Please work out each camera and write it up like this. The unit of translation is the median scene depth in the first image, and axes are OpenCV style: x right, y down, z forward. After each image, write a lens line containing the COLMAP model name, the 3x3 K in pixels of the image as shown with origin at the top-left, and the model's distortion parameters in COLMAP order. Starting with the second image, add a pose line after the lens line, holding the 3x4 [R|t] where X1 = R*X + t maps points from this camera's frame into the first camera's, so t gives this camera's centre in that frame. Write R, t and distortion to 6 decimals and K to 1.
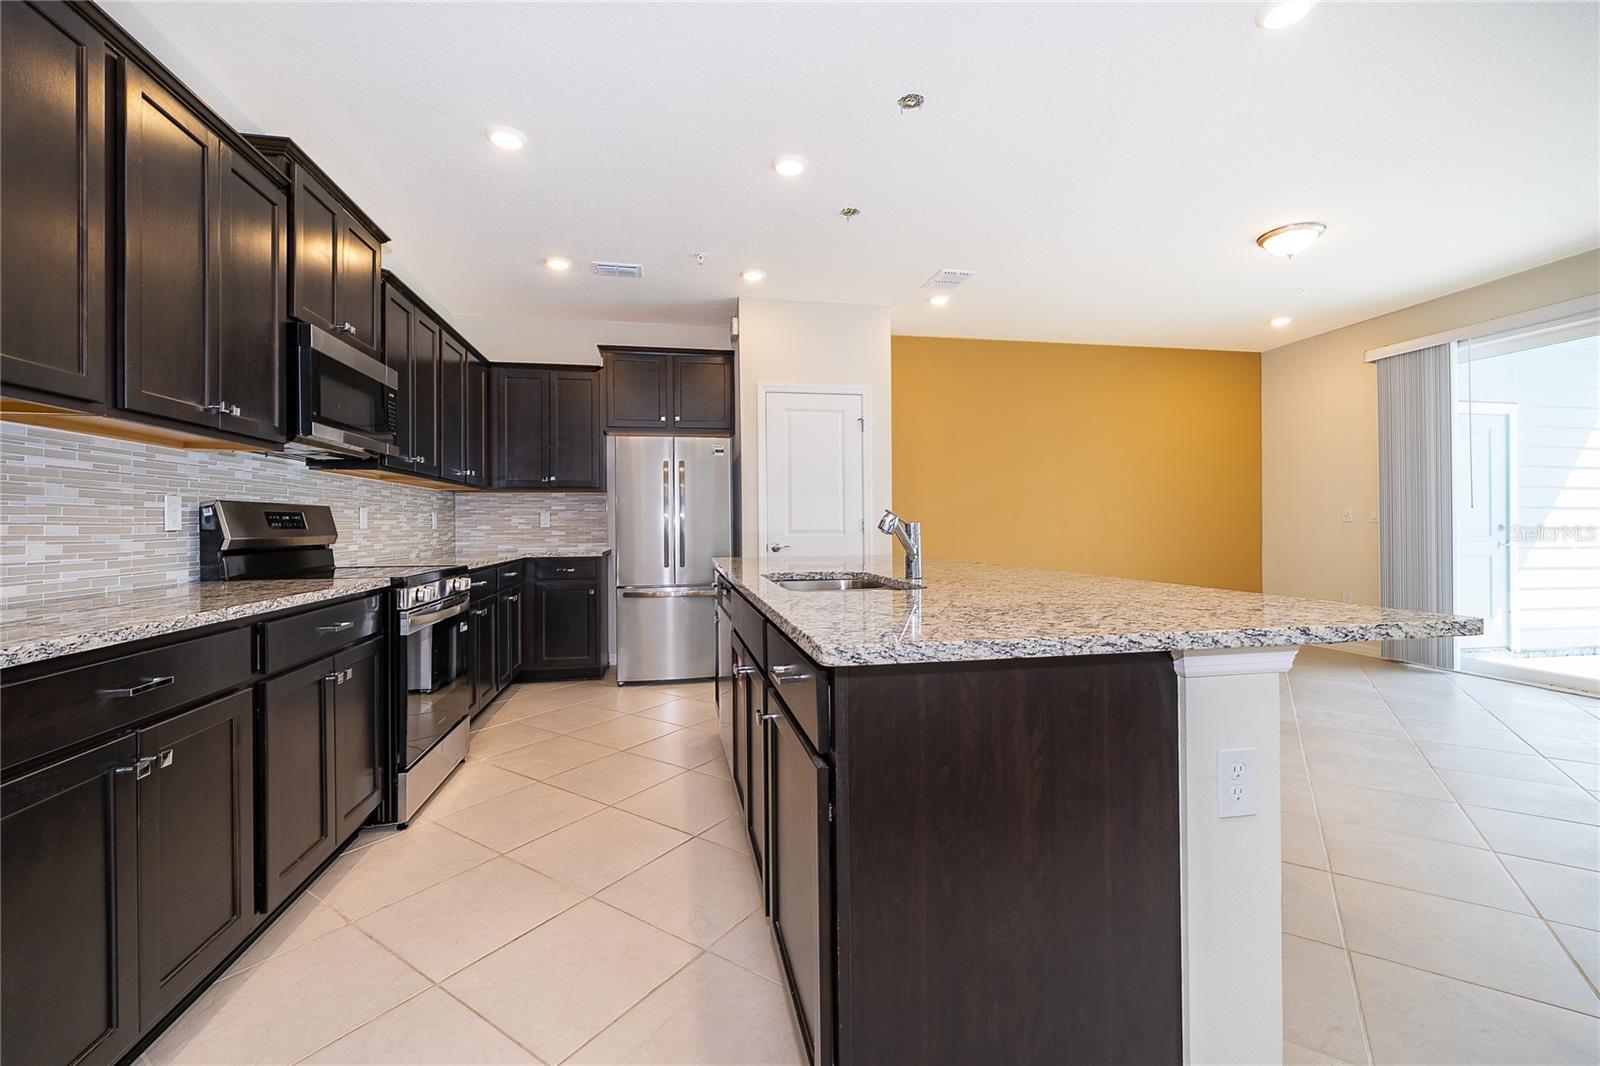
lens RADIAL K [[662.4, 0, 805.2], [0, 662.4, 529.7], [0, 0, 1]] dist [0.007783, -0.001504]
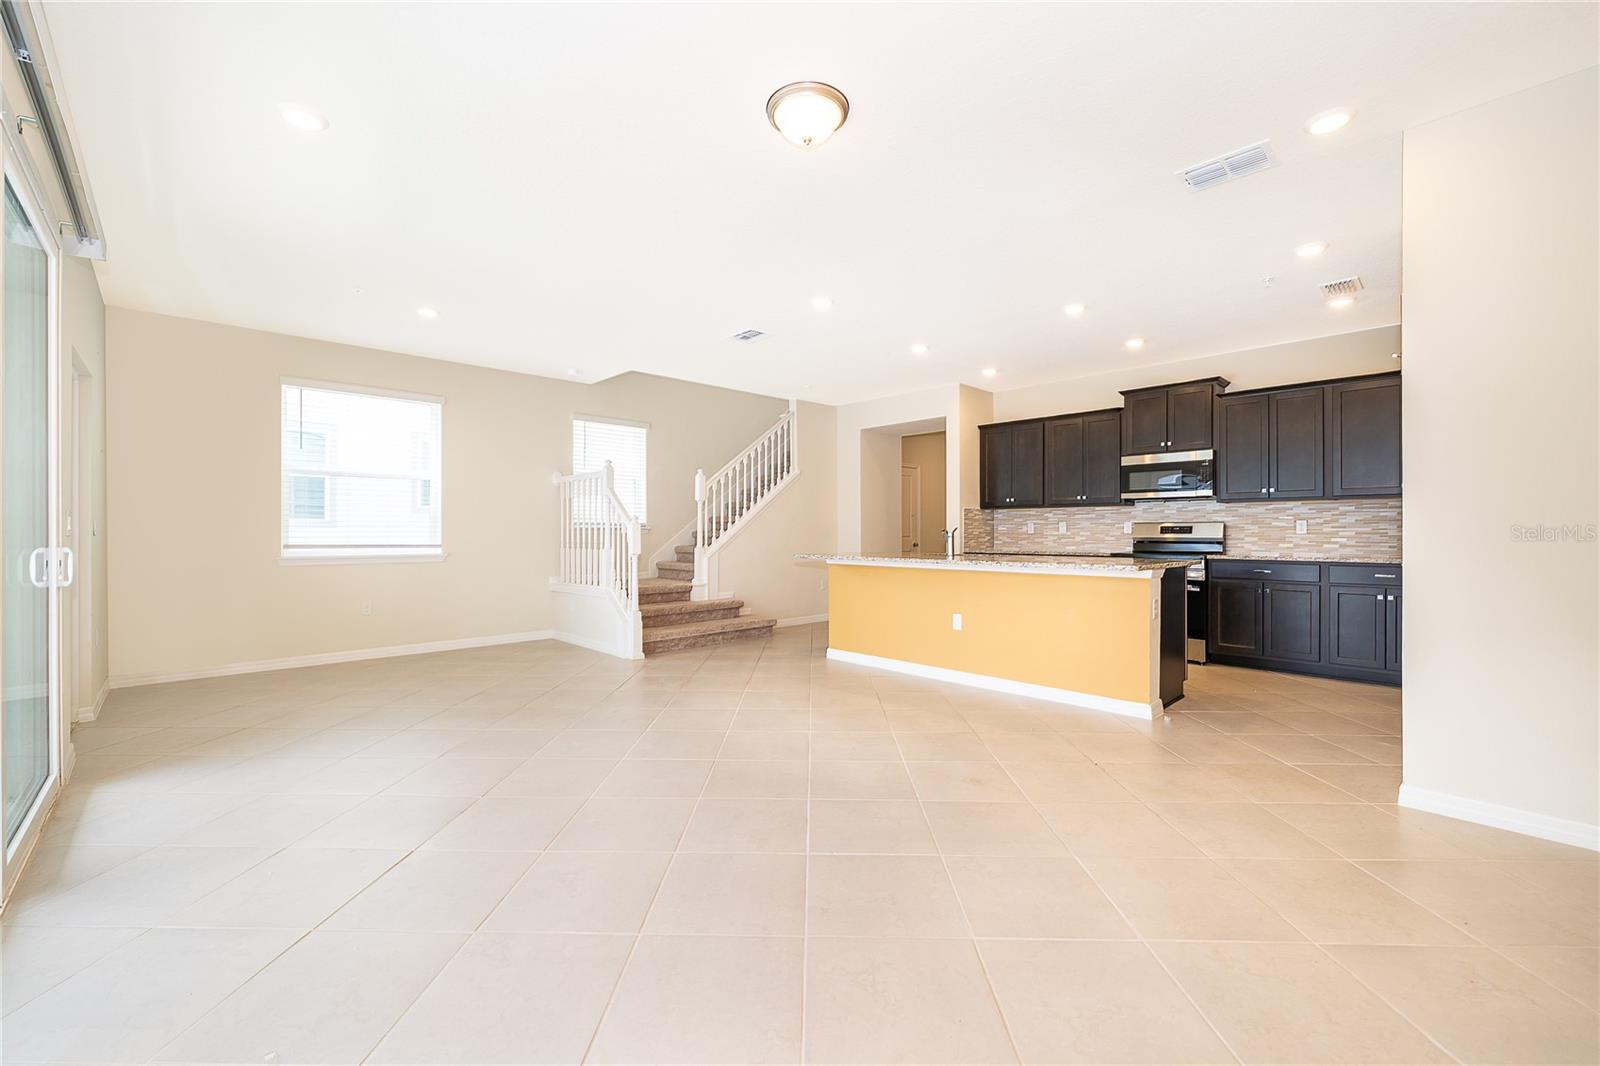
lens RADIAL K [[662.4, 0, 800.9], [0, 662.4, 534.1], [0, 0, 1]] dist [0.007783, -0.001504]
pose [[-0.834931, 0.008780, -0.550285, 0.953569], [0.003120, 0.999932, 0.011220, -0.017634], [0.550346, 0.007650, -0.834902, 1.335665]]
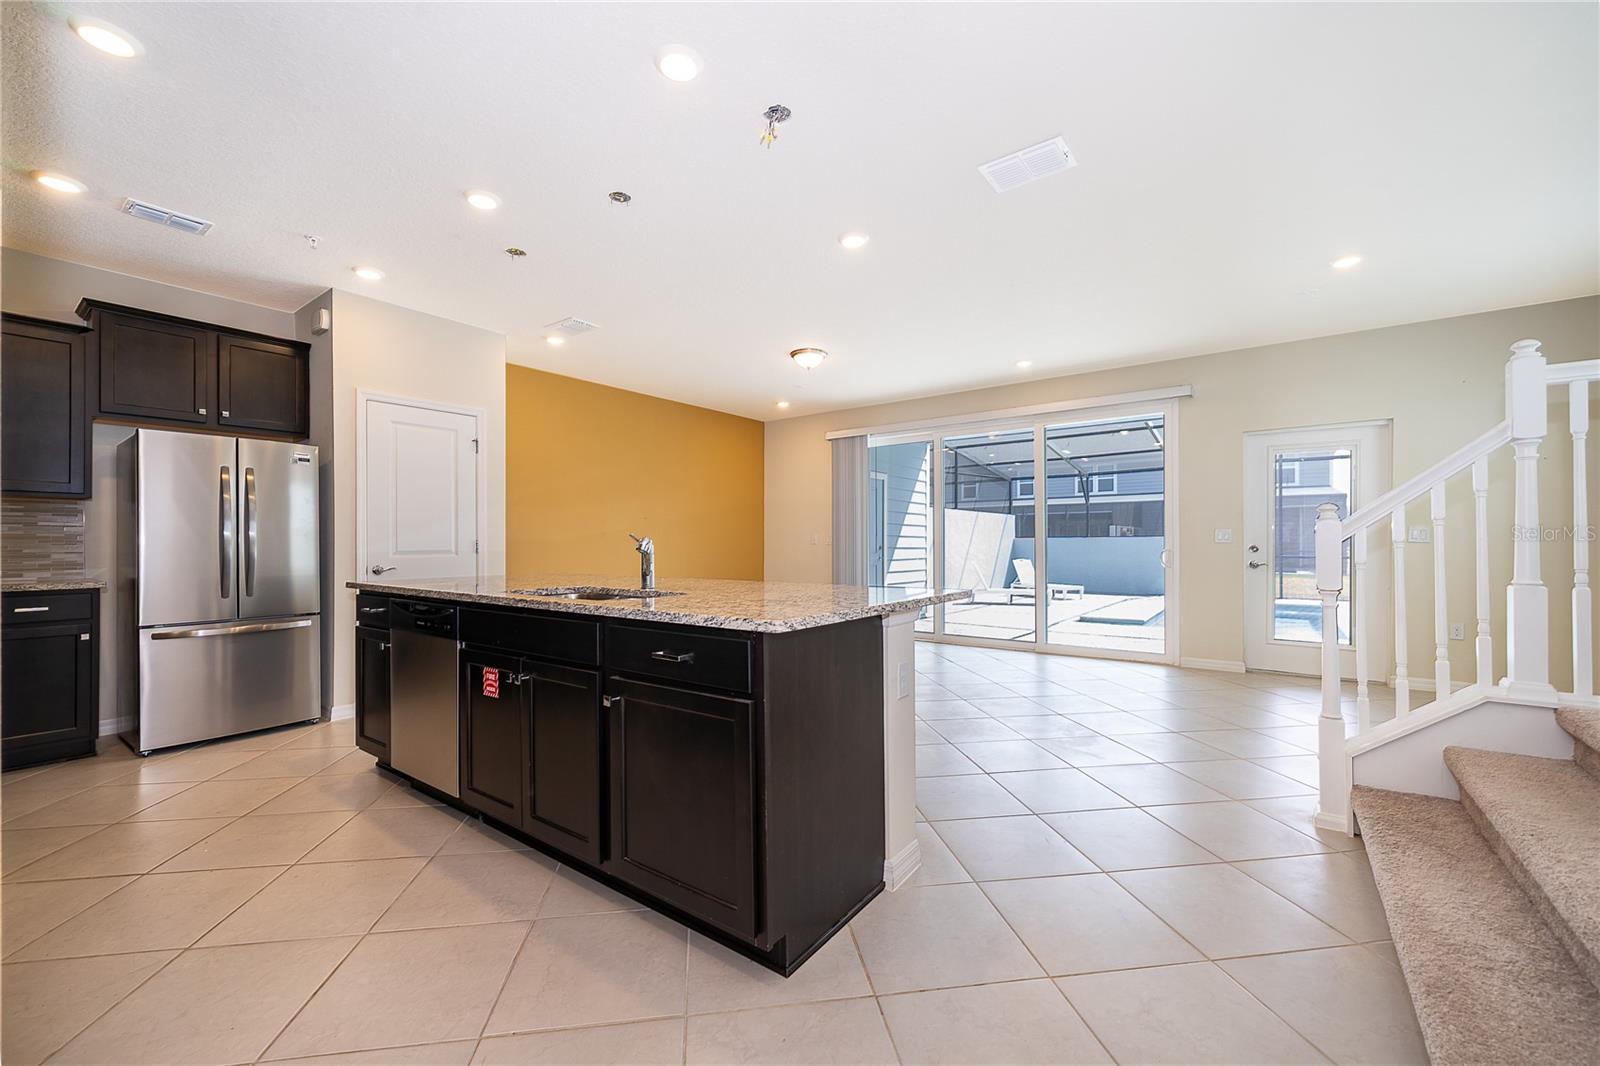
lens RADIAL K [[662.4, 0, 777.7], [0, 662.4, 546.4], [0, 0, 1]] dist [0.007783, -0.001504]
pose [[0.745413, 0.000813, 0.666602, -0.265726], [0.002878, 0.999986, -0.004438, -0.000770], [-0.666596, 0.005227, 0.745401, -0.057831]]
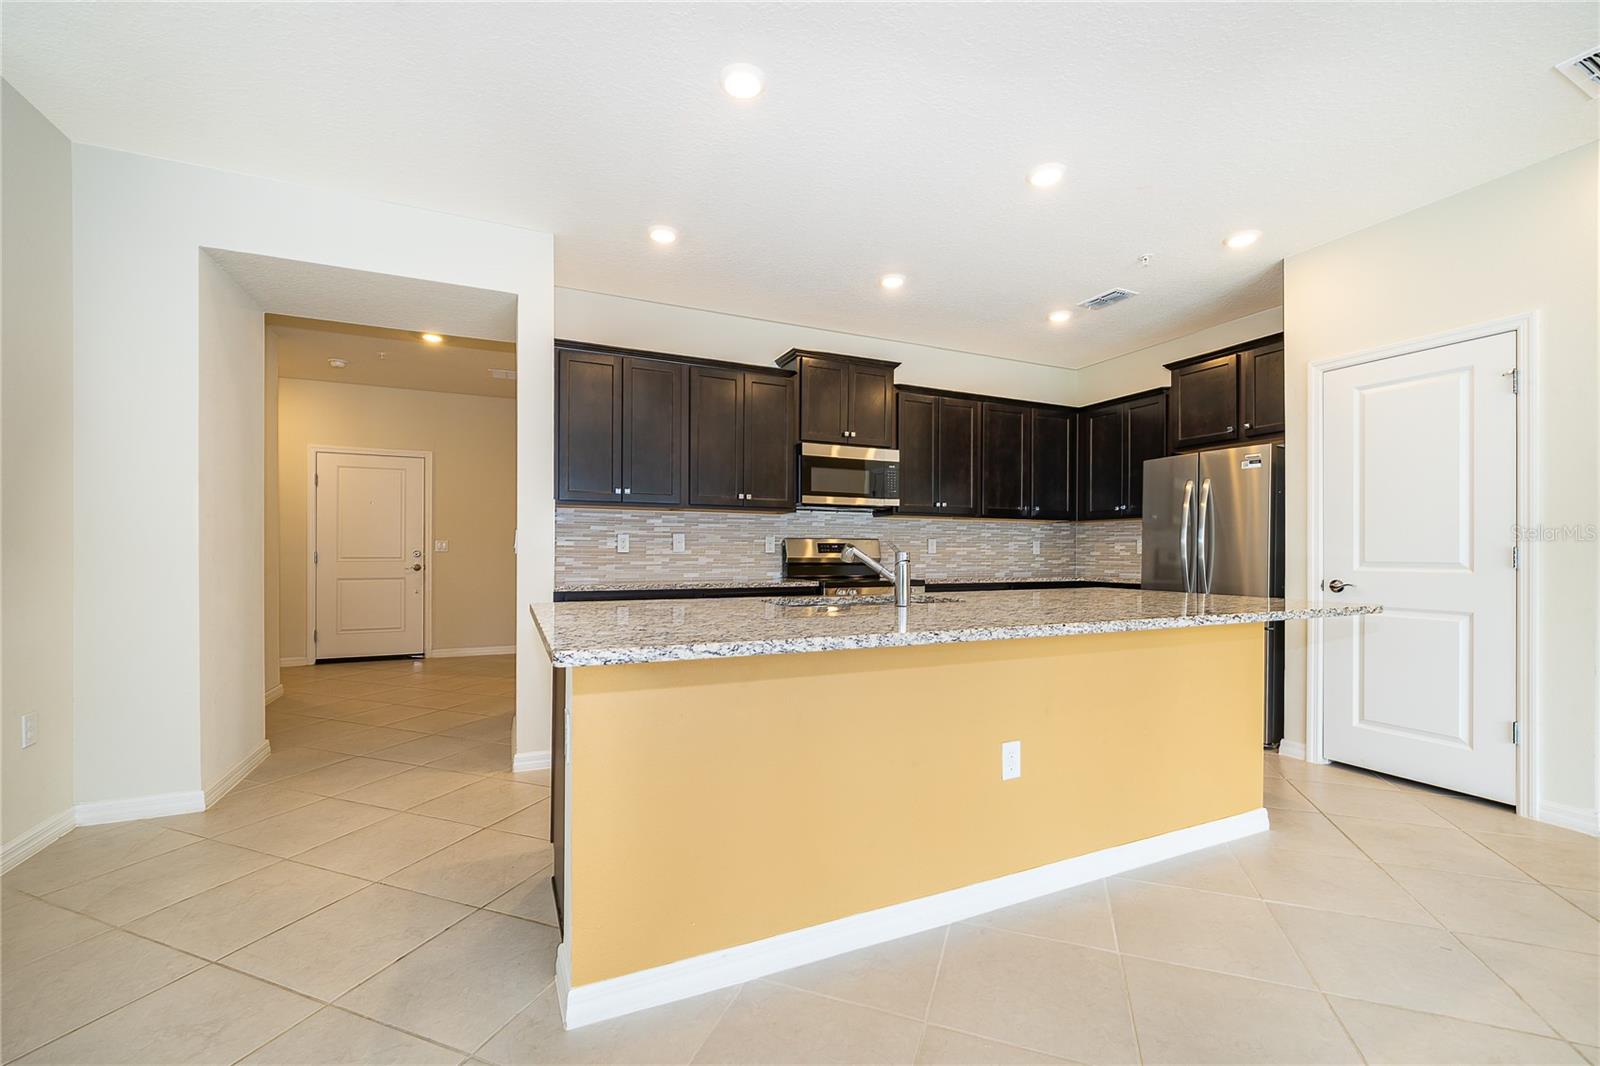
lens RADIAL K [[662.4, 0, 801.1], [0, 662.4, 548.7], [0, 0, 1]] dist [0.007783, -0.001504]
pose [[0.240661, 0.003992, -0.970601, 0.550417], [-0.012126, 0.999926, 0.001106, -0.007998], [0.970533, 0.011503, 0.240692, 0.295406]]
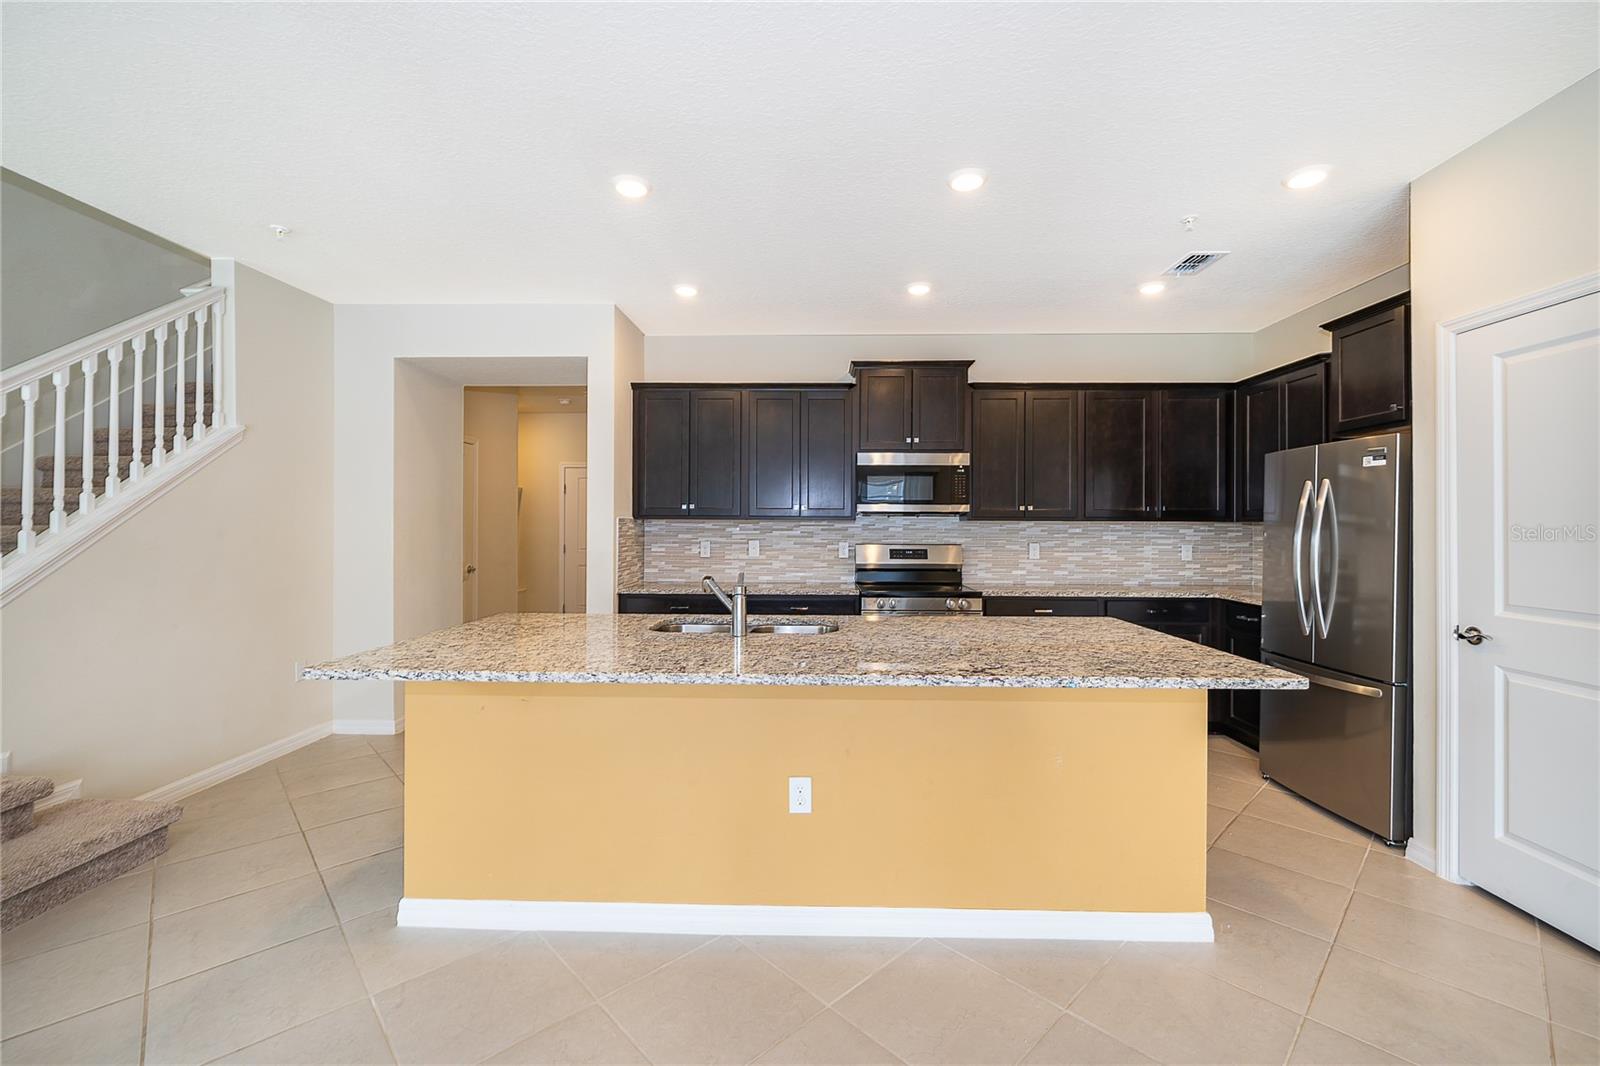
lens RADIAL K [[662.4, 0, 797.0], [0, 662.4, 523.1], [0, 0, 1]] dist [0.007783, -0.001504]
pose [[-0.215907, 0.002428, -0.976411, 0.604599], [-0.009291, 0.999947, 0.004541, -0.060881], [0.976370, 0.010052, -0.215873, 0.659015]]
